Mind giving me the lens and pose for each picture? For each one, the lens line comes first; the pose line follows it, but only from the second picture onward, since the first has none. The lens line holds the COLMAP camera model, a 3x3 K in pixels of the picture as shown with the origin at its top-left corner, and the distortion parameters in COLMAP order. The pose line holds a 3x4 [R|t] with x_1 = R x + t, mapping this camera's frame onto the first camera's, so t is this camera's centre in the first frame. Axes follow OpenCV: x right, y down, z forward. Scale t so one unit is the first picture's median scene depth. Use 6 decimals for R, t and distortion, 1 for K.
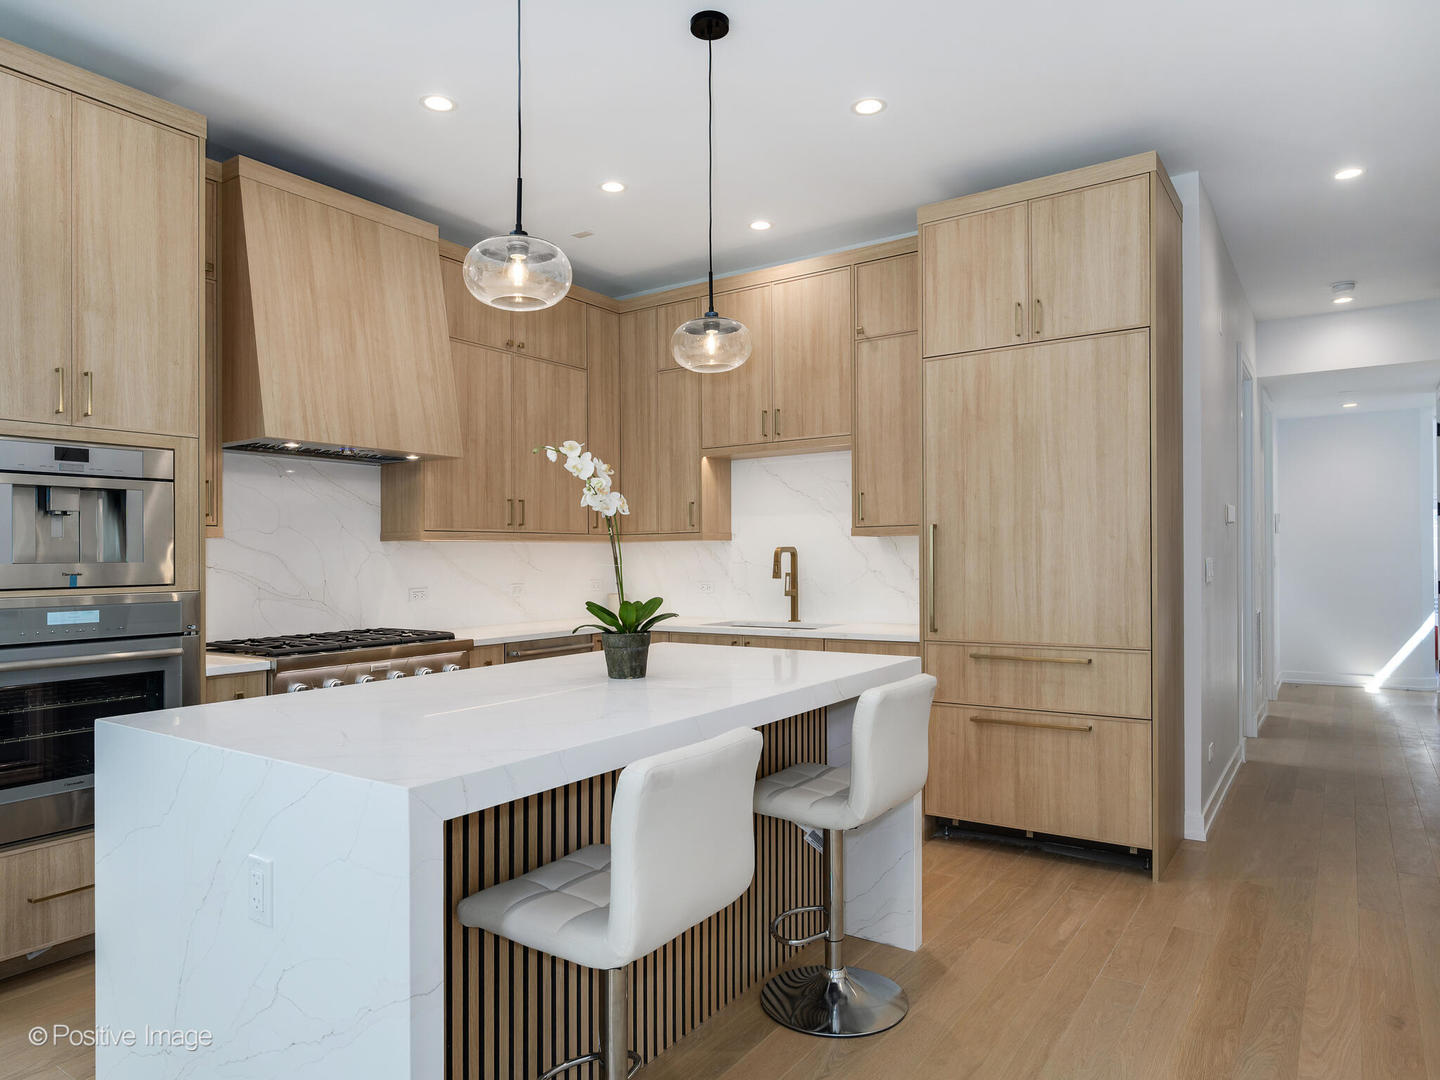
lens RADIAL K [[955.5, 0, 756.0], [0, 955.5, 515.8], [0, 0, 1]] dist [0.002260, 0.000413]
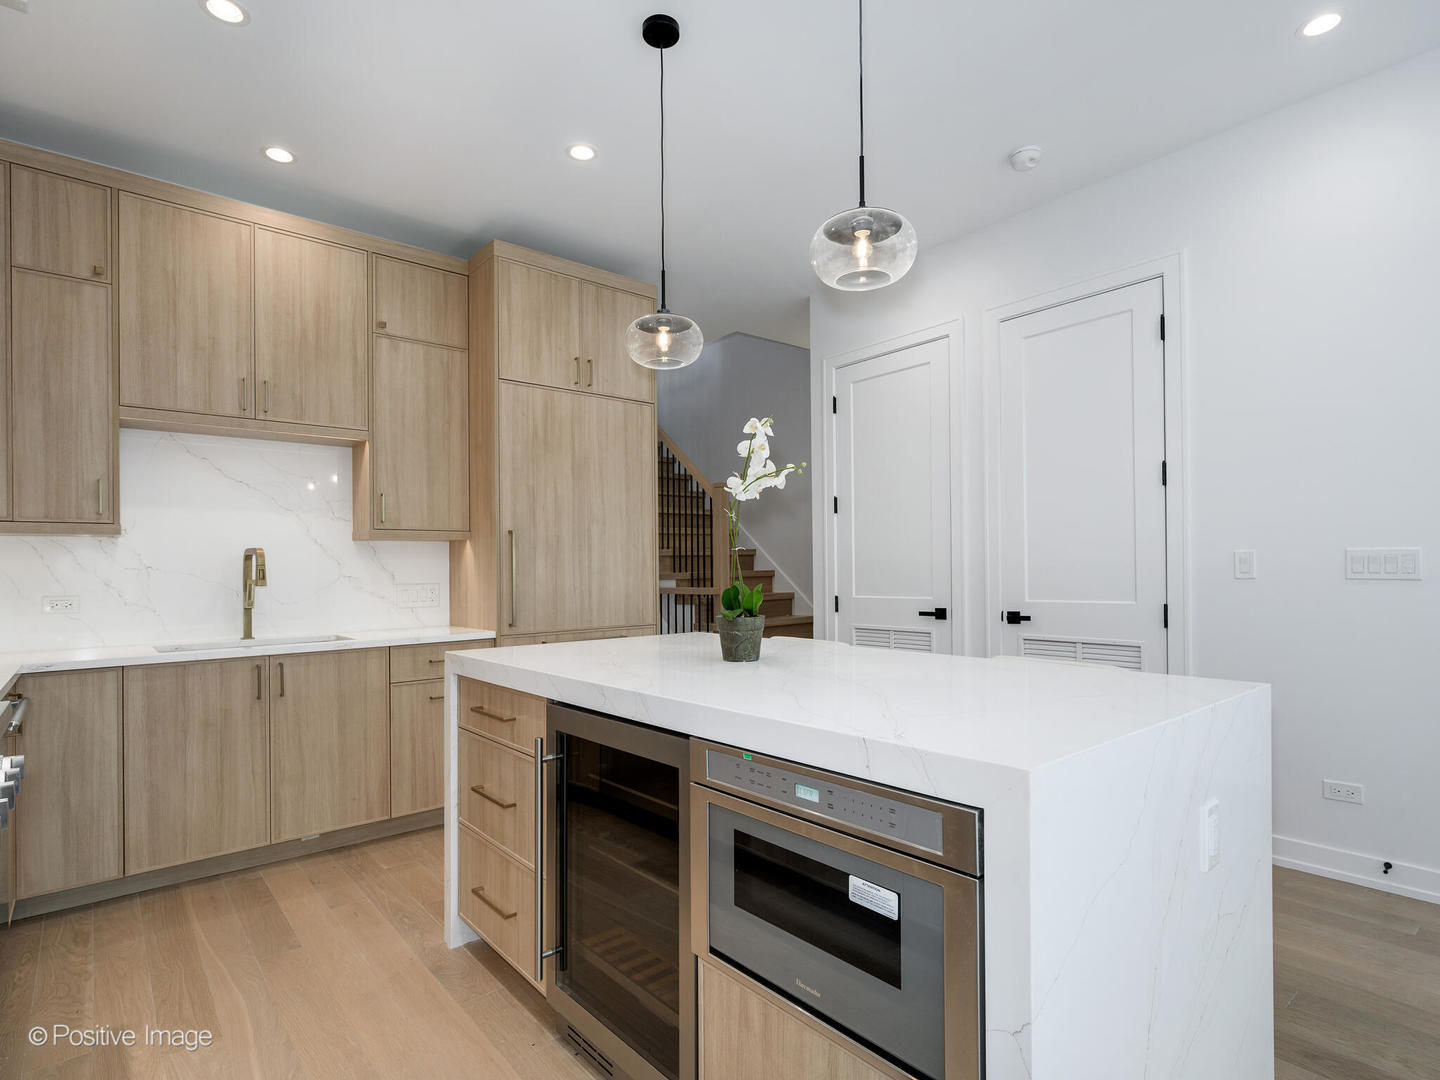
lens RADIAL K [[726.1, 0, 725.2], [0, 726.1, 565.5], [0, 0, 1]] dist [-0.002128, -0.001050]
pose [[0.291195, 0.010357, 0.956608, -0.669659], [-0.035928, 0.999354, 0.000117, 0.049505], [-0.955989, -0.034404, 0.291379, 0.619566]]
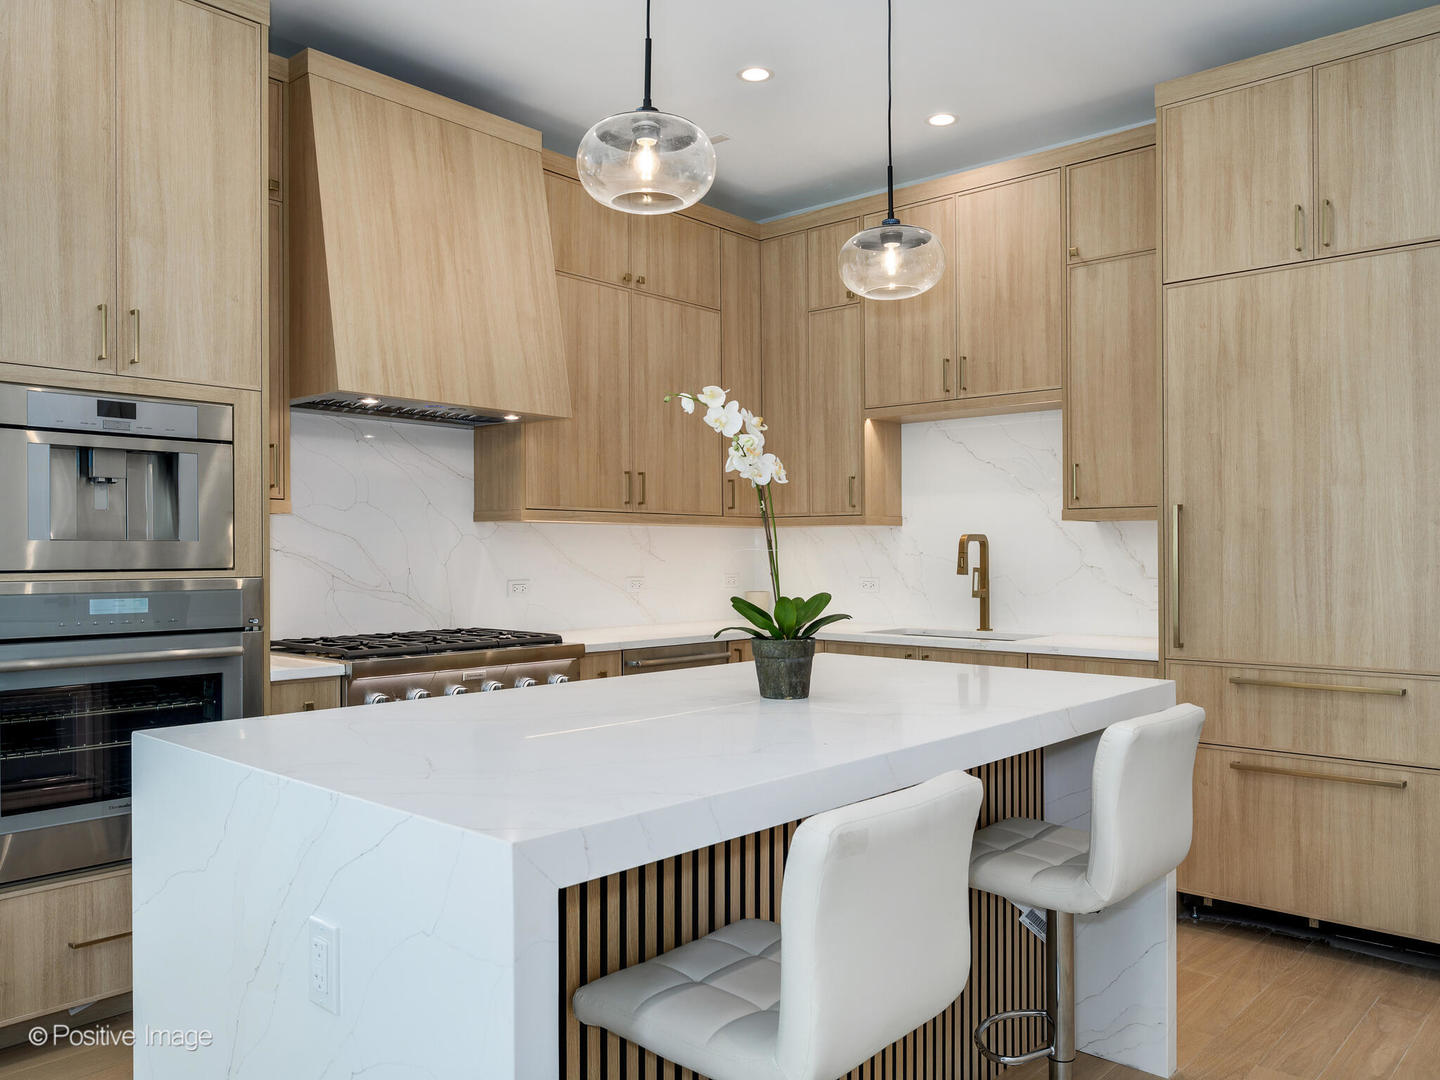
lens RADIAL K [[1152.9, 0, 744.3], [0, 1152.9, 528.0], [0, 0, 1]] dist [0.000263, 0.006684]
pose [[0.989720, 0.006716, -0.142862, -0.025568], [-0.003679, 0.999762, 0.021514, 0.010503], [0.142973, -0.020767, 0.989509, 0.064096]]
